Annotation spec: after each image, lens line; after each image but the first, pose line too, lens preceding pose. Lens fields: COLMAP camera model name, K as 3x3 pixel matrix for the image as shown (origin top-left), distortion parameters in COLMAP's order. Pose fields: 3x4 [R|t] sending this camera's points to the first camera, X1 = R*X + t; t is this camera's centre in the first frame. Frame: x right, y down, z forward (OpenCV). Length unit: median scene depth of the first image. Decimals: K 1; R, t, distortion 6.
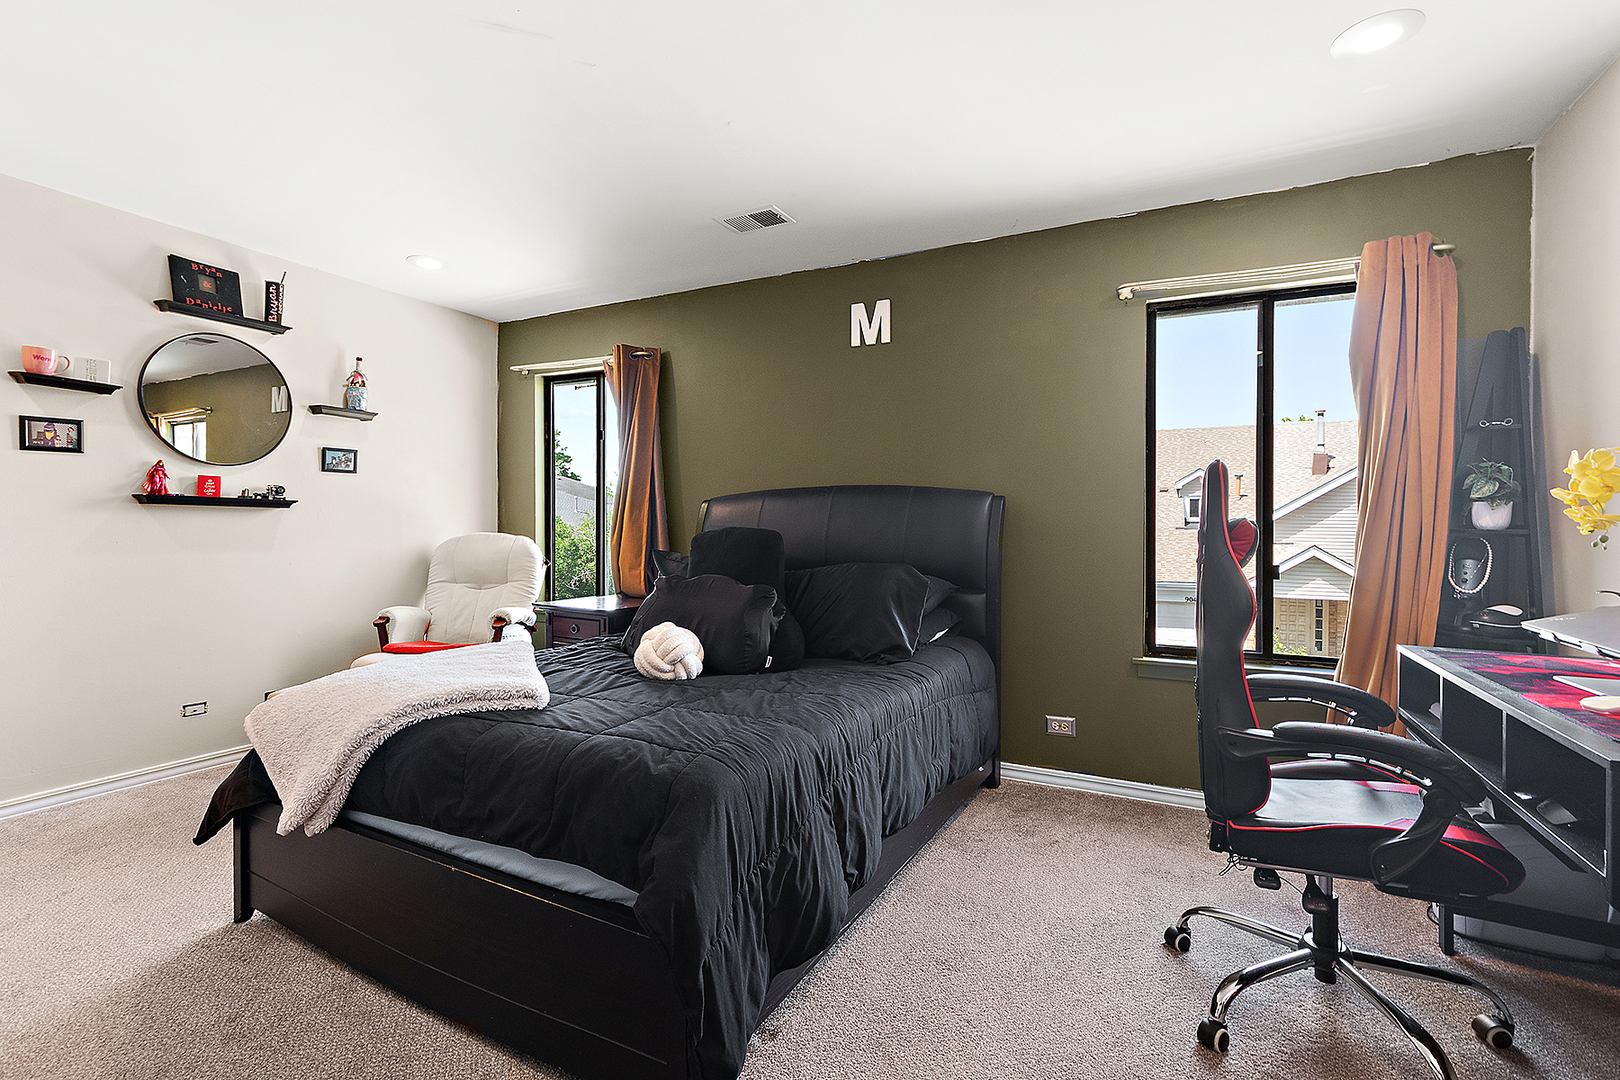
lens RADIAL K [[762.4, 0, 811.1], [0, 762.4, 515.3], [0, 0, 1]] dist [0.001661, -0.000554]
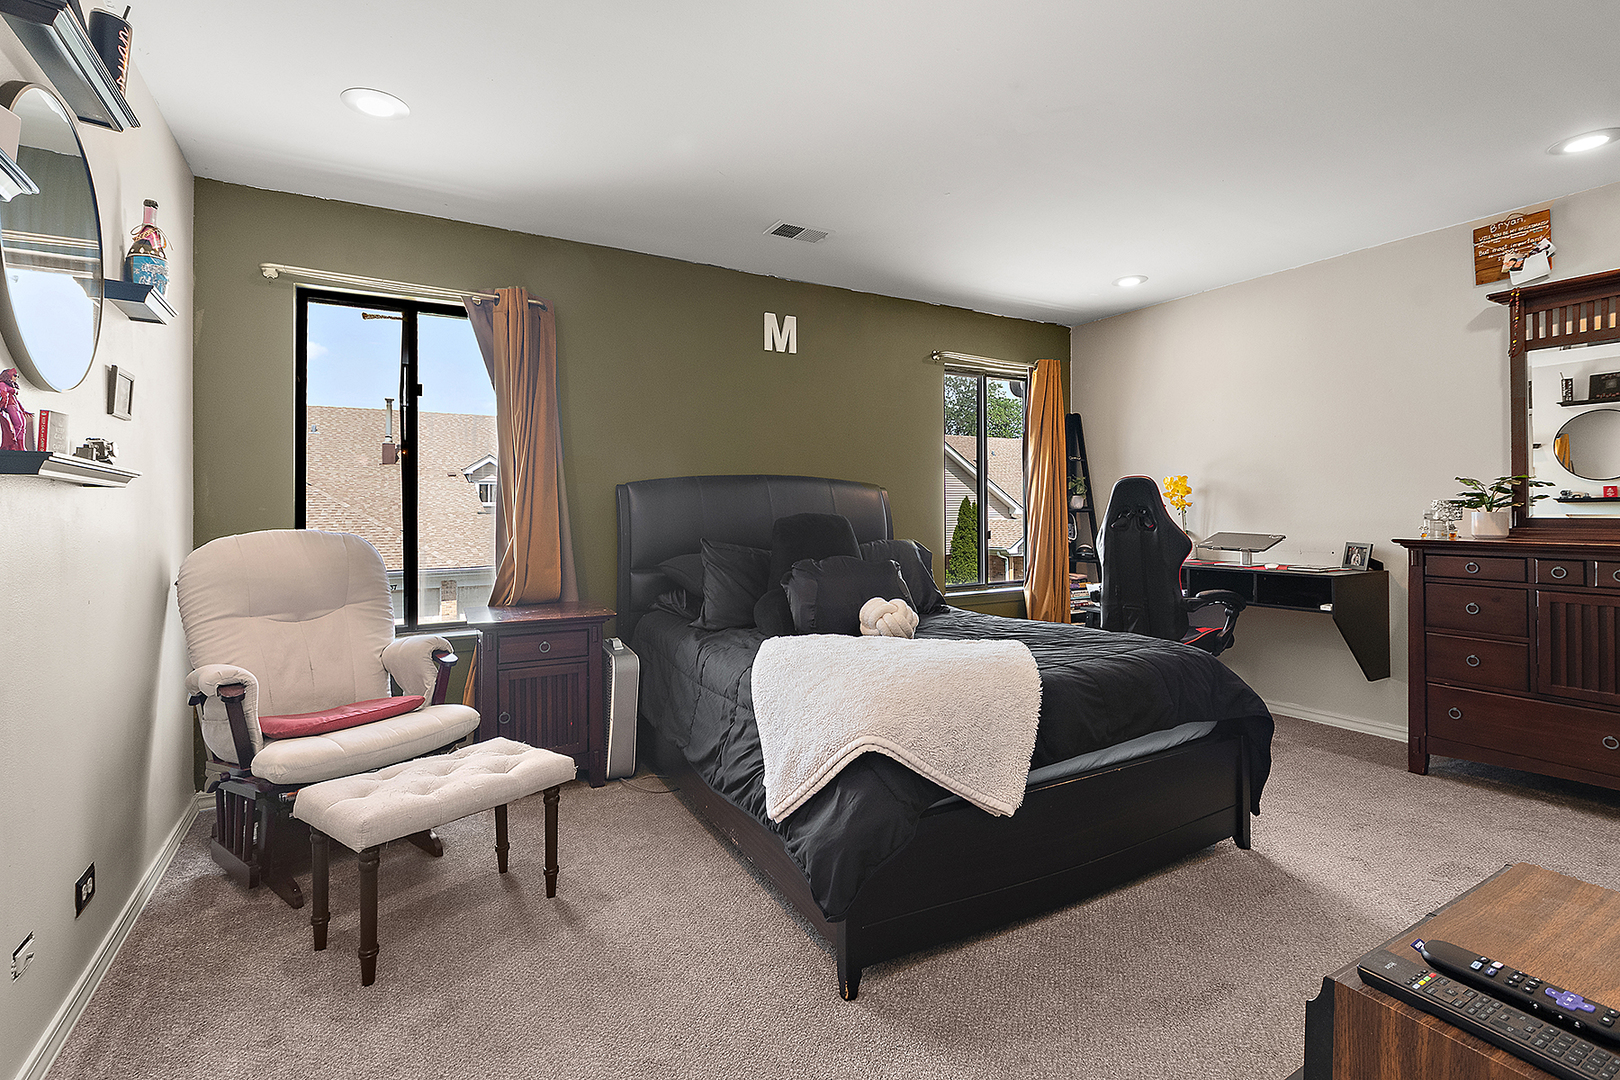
lens RADIAL K [[762.4, 0, 811.1], [0, 762.4, 515.3], [0, 0, 1]] dist [0.001661, -0.000554]
pose [[0.505934, -0.019665, 0.862348, -0.891968], [0.001754, 0.999761, 0.021769, -0.003073], [-0.862571, -0.009501, 0.505847, 0.376621]]
